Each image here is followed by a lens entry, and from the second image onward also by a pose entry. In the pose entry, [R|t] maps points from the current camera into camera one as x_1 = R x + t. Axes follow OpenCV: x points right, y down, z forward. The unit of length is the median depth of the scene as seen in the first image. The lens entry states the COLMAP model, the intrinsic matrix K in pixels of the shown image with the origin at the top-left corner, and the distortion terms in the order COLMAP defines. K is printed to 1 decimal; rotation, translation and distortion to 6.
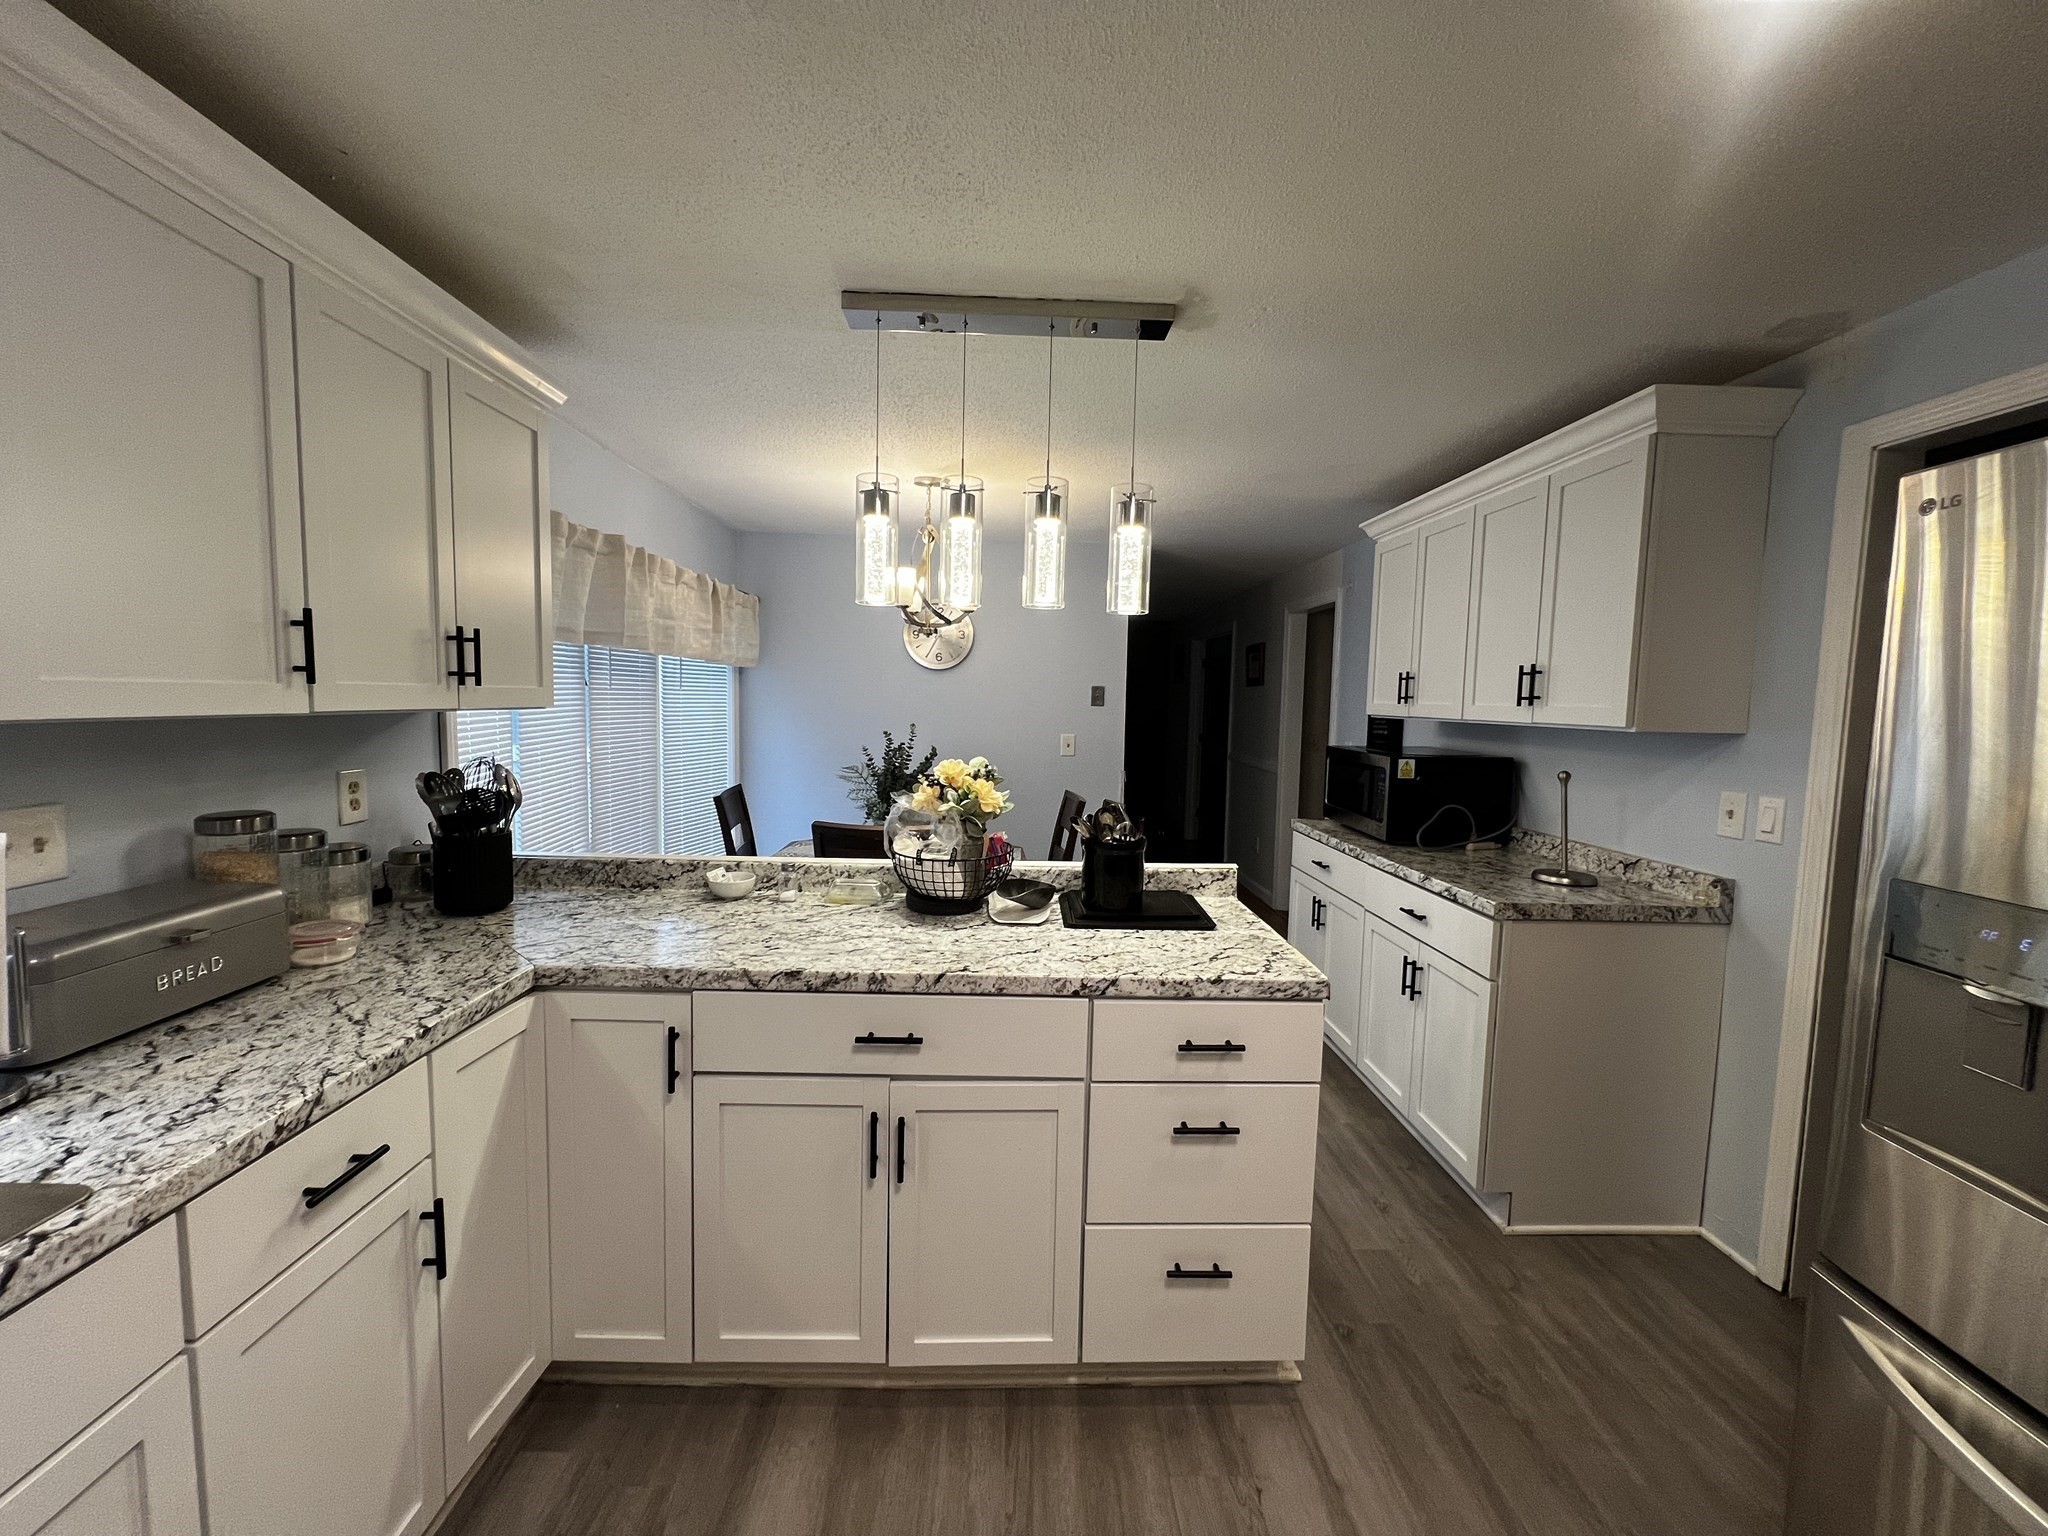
lens RADIAL K [[812.7, 0, 1026.9], [0, 812.7, 764.2], [0, 0, 1]] dist [-0.001445, 0.000345]
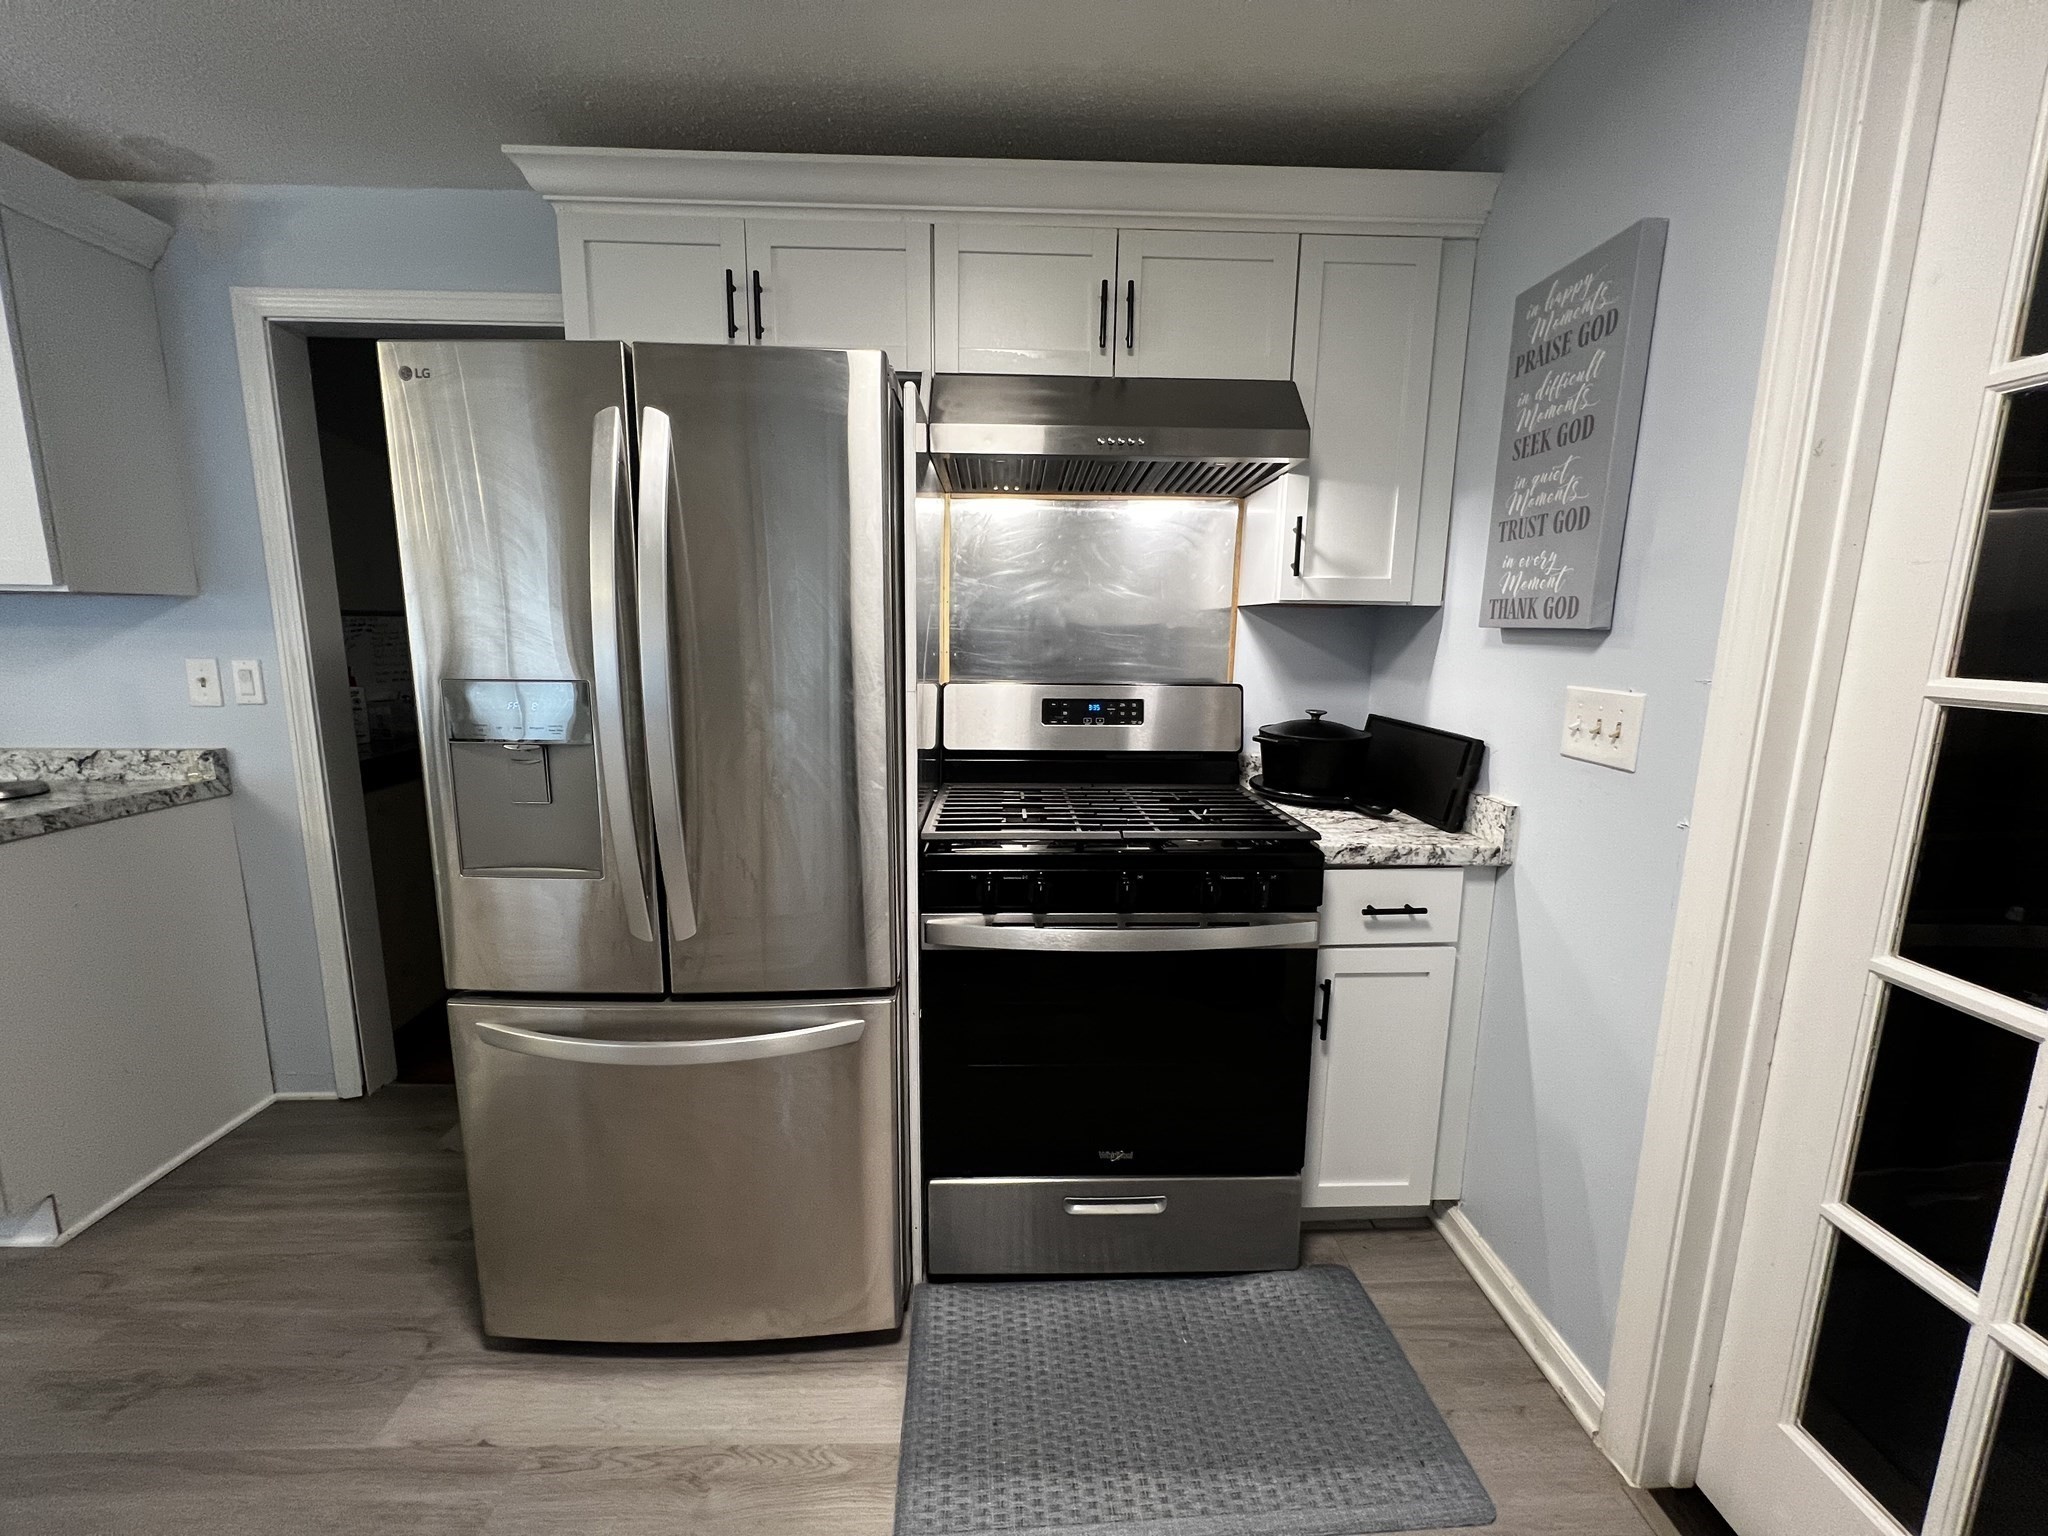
lens RADIAL K [[812.7, 0, 1017.7], [0, 812.7, 767.7], [0, 0, 1]] dist [-0.001445, 0.000345]
pose [[-0.012266, -0.190228, 0.981663, -0.123870], [0.071421, 0.979063, 0.190616, 0.054740], [-0.997371, 0.072449, 0.001577, 0.054099]]
